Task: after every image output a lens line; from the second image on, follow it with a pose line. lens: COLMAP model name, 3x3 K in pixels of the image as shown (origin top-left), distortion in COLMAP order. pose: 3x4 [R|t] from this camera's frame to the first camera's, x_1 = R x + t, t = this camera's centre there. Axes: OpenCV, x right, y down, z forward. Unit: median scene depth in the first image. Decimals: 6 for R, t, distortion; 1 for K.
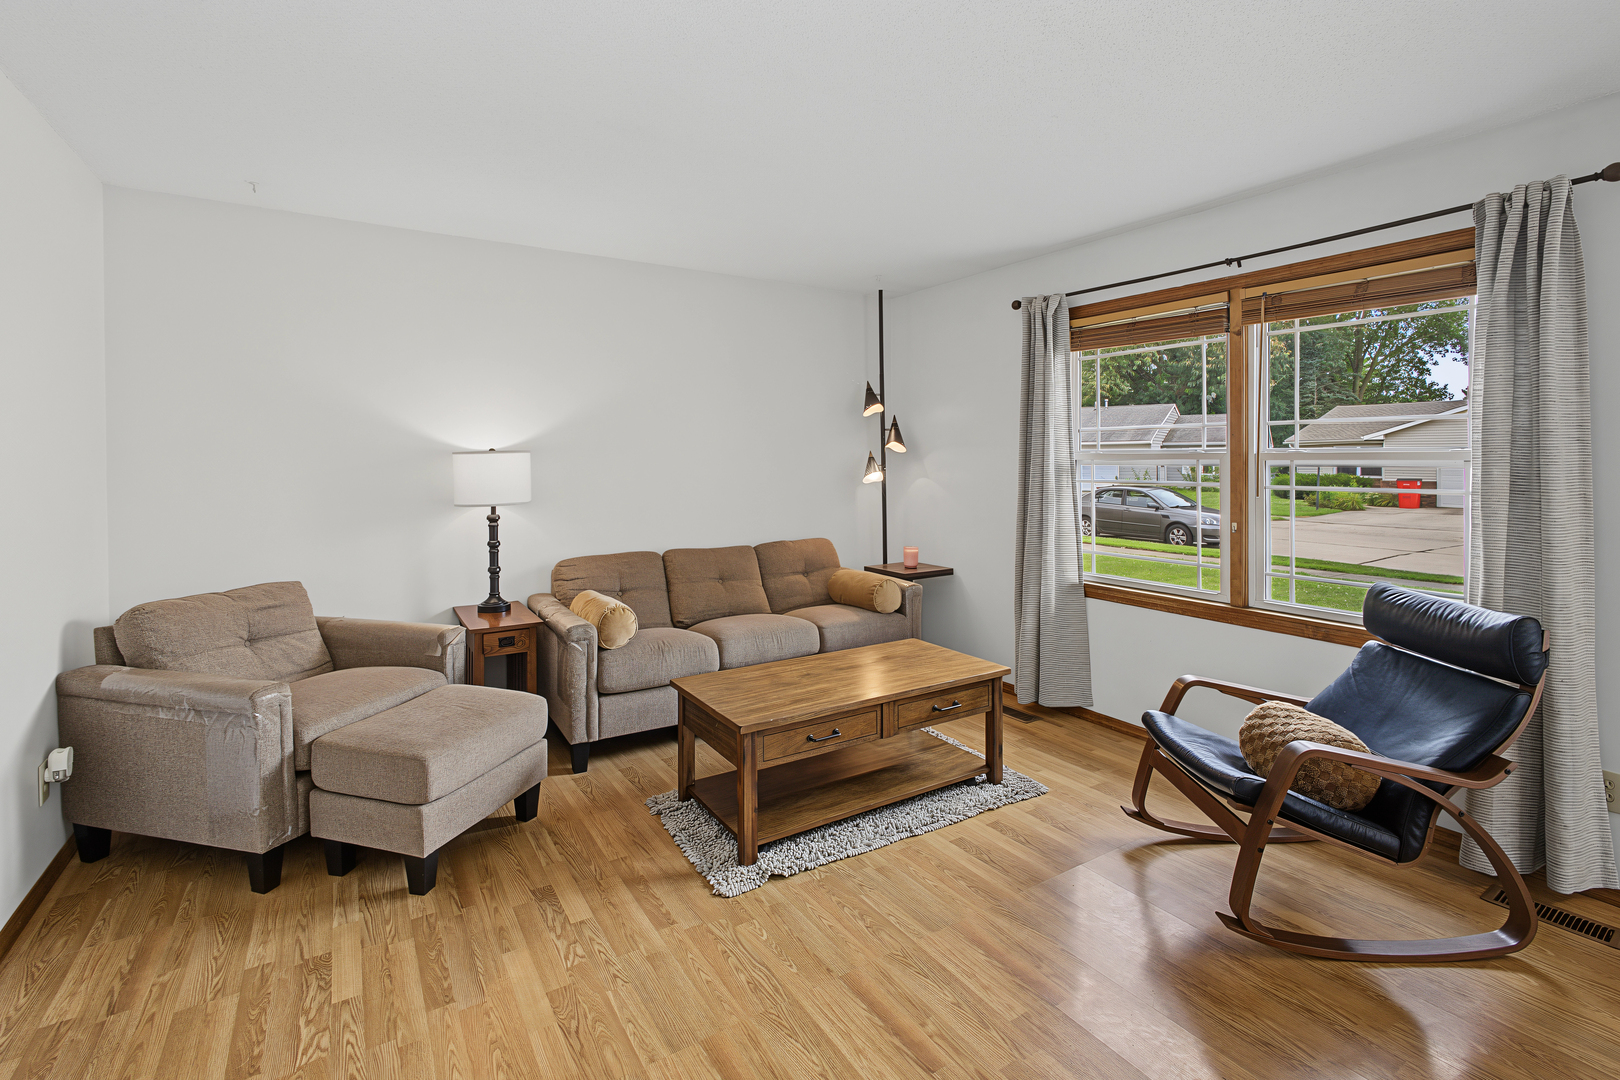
lens RADIAL K [[752.9, 0, 807.7], [0, 752.9, 467.2], [0, 0, 1]] dist [-0.009334, 0.004296]
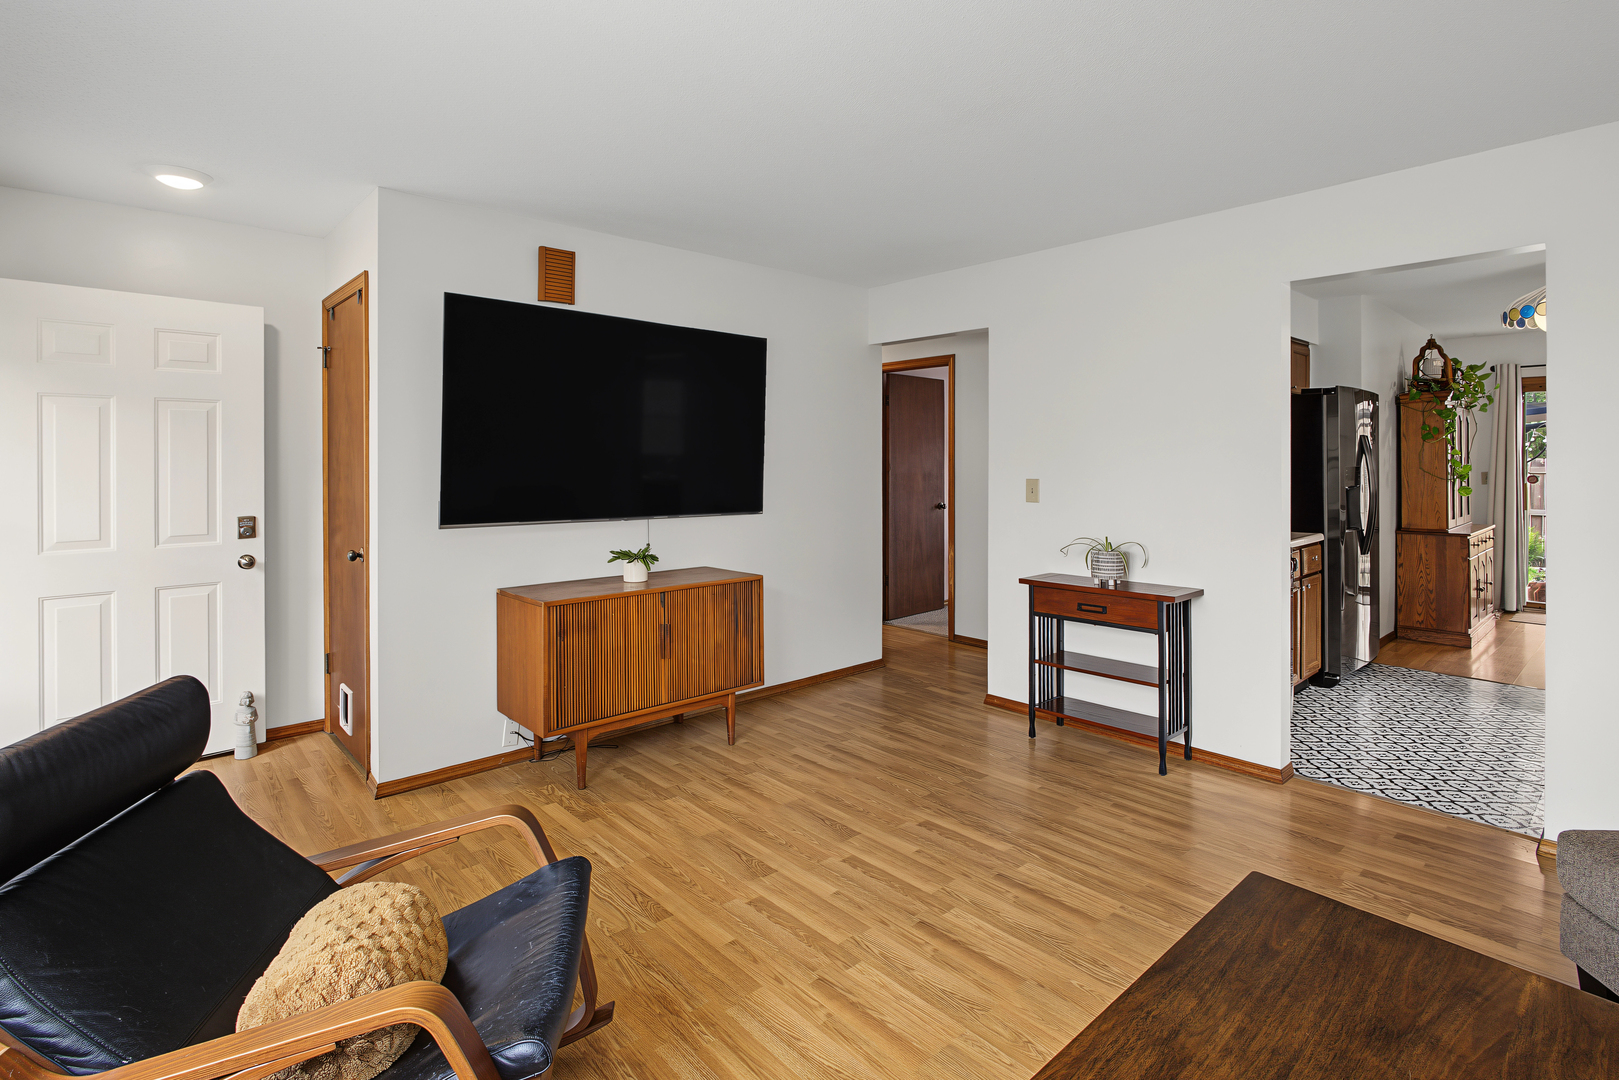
lens RADIAL K [[785.3, 0, 821.3], [0, 785.3, 463.0], [0, 0, 1]] dist [-0.008764, 0.003409]
pose [[-0.984921, 0.003769, -0.172962, 0.314516], [0.000638, 0.999835, 0.018155, -0.017308], [0.173002, 0.017771, -0.984761, 1.264654]]
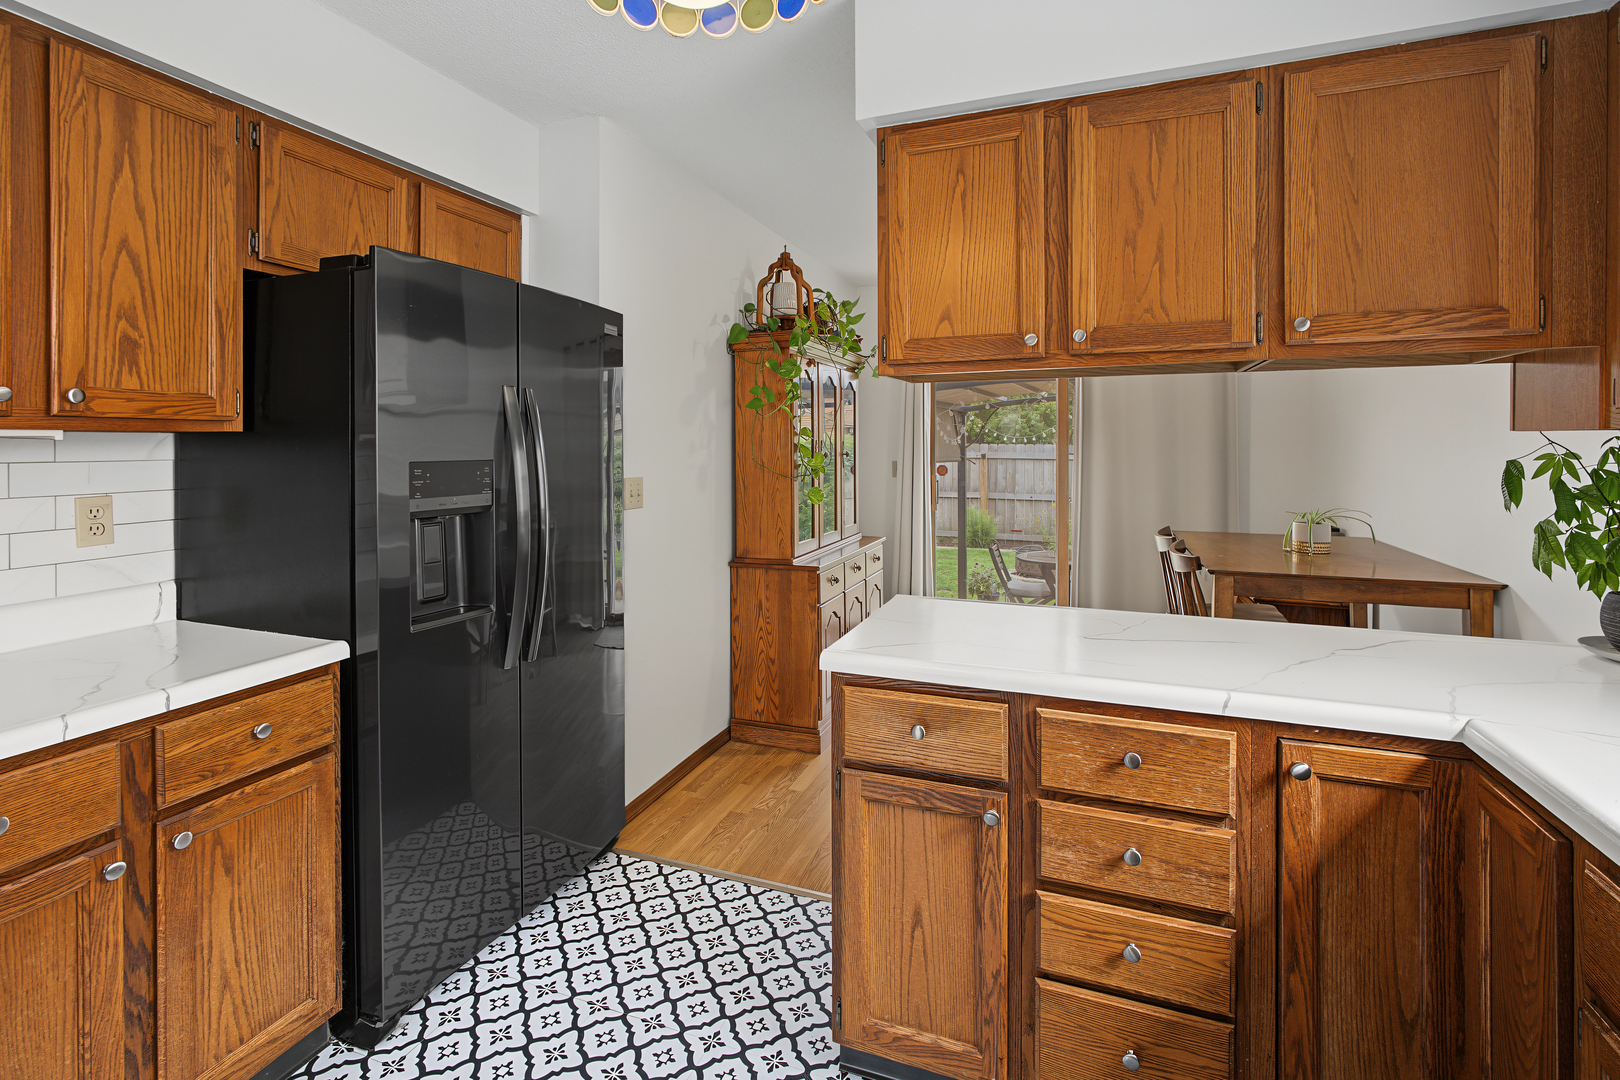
lens RADIAL K [[752.9, 0, 816.6], [0, 752.9, 445.4], [0, 0, 1]] dist [-0.009334, 0.004296]
pose [[-0.798827, 0.003339, -0.601551, -0.849803], [-0.006575, 0.999876, 0.014281, -0.005249], [0.601525, 0.015363, -0.798706, 0.580307]]
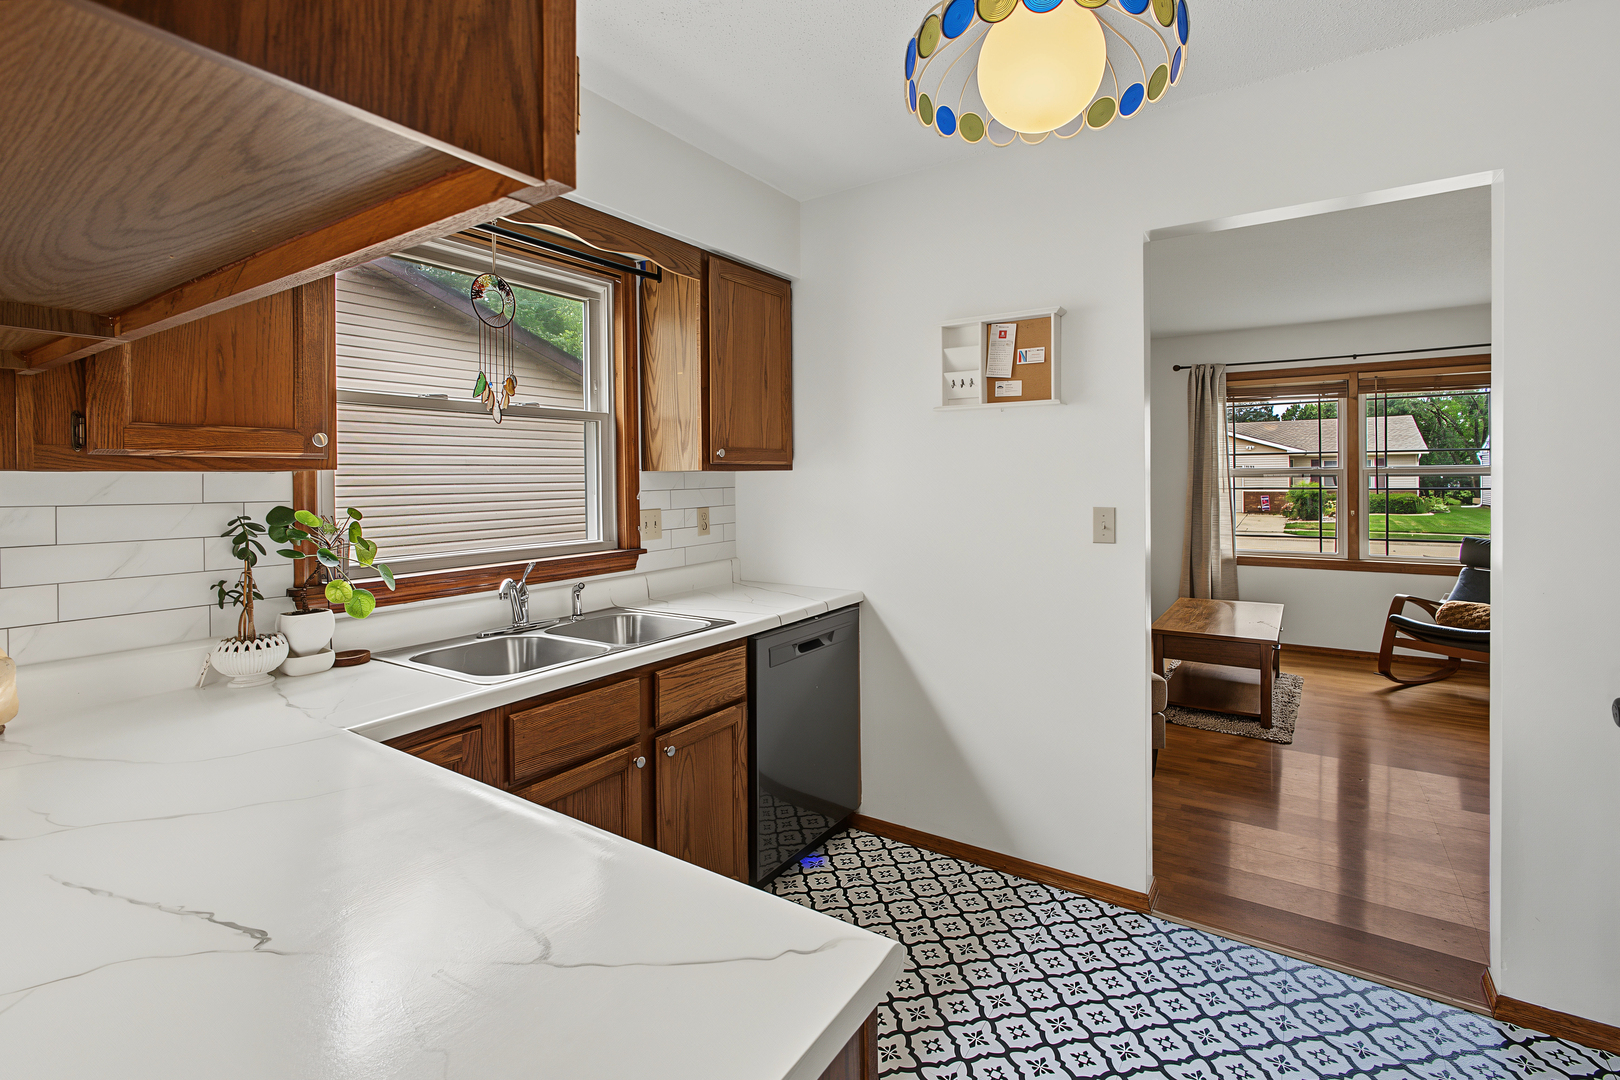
lens RADIAL K [[752.9, 0, 823.2], [0, 752.9, 483.9], [0, 0, 1]] dist [-0.009334, 0.004296]
pose [[0.907424, -0.011404, 0.420062, -1.285957], [0.013140, 0.999913, -0.001238, 0.001630], [-0.420011, 0.006643, 0.907495, -0.040488]]
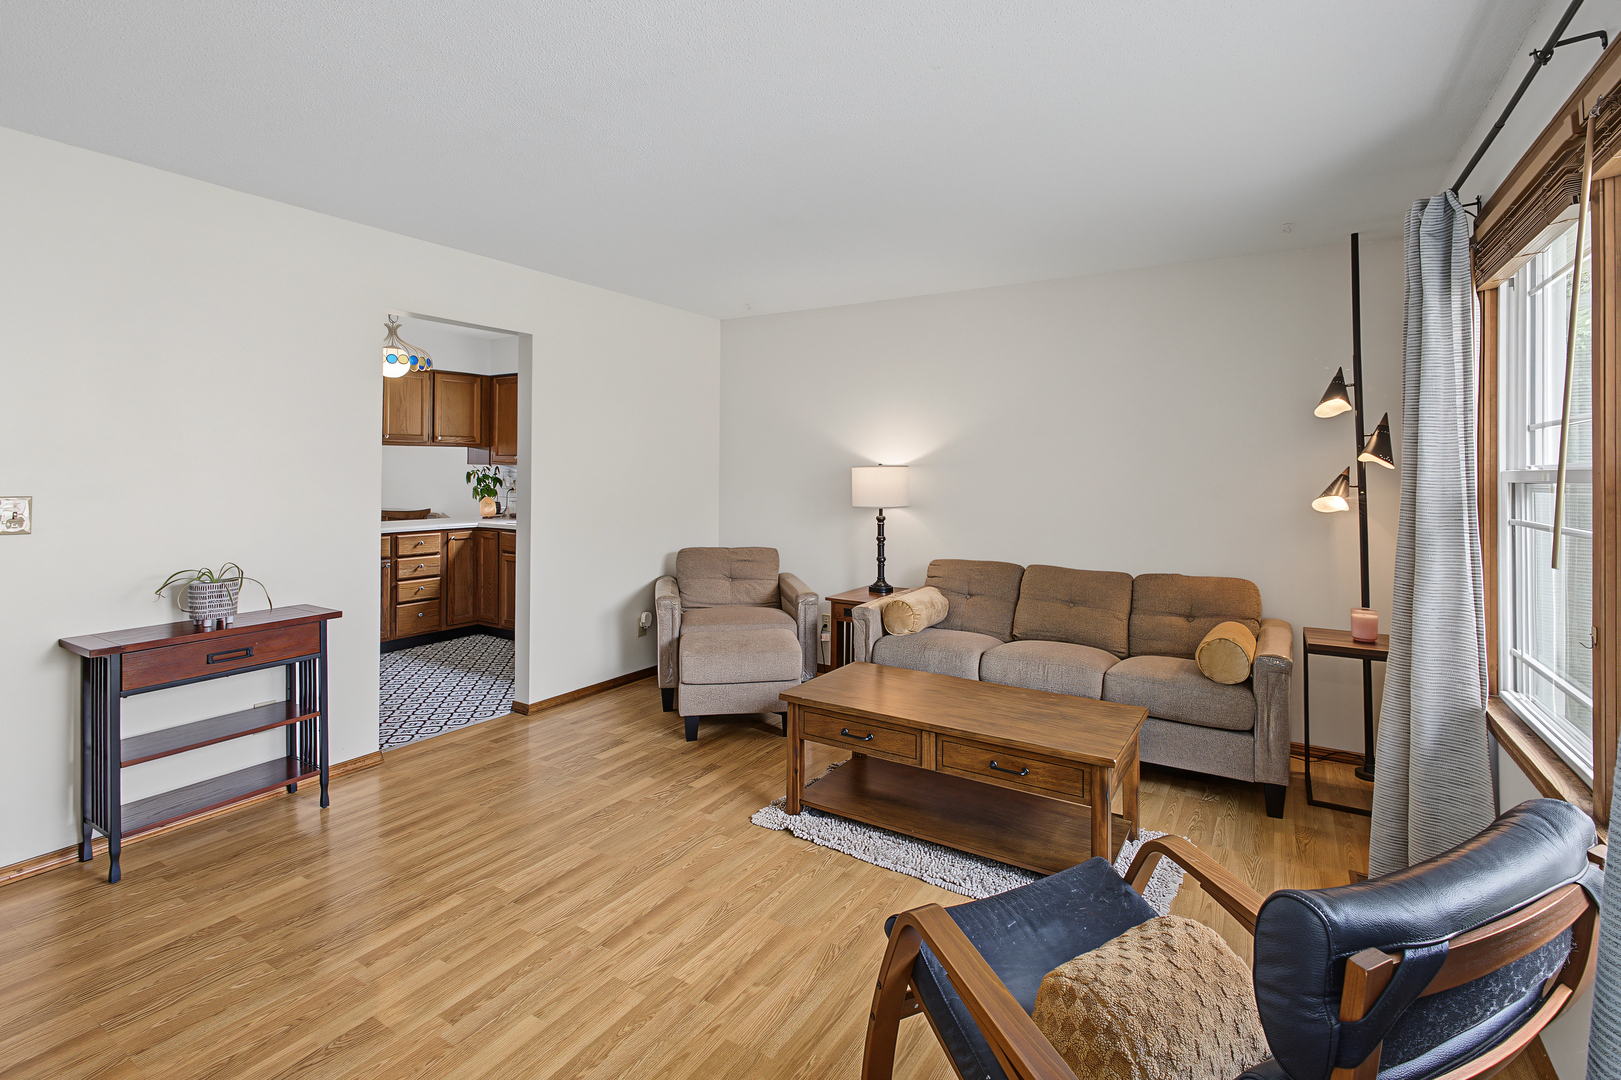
lens RADIAL K [[753.4, 0, 802.9], [0, 753.4, 470.9], [0, 0, 1]] dist [-0.009334, 0.004296]
pose [[0.423043, 0.007146, -0.906082, 0.806226], [-0.020899, 0.999780, -0.001872, -0.008645], [0.905869, 0.019728, 0.423099, 0.408053]]
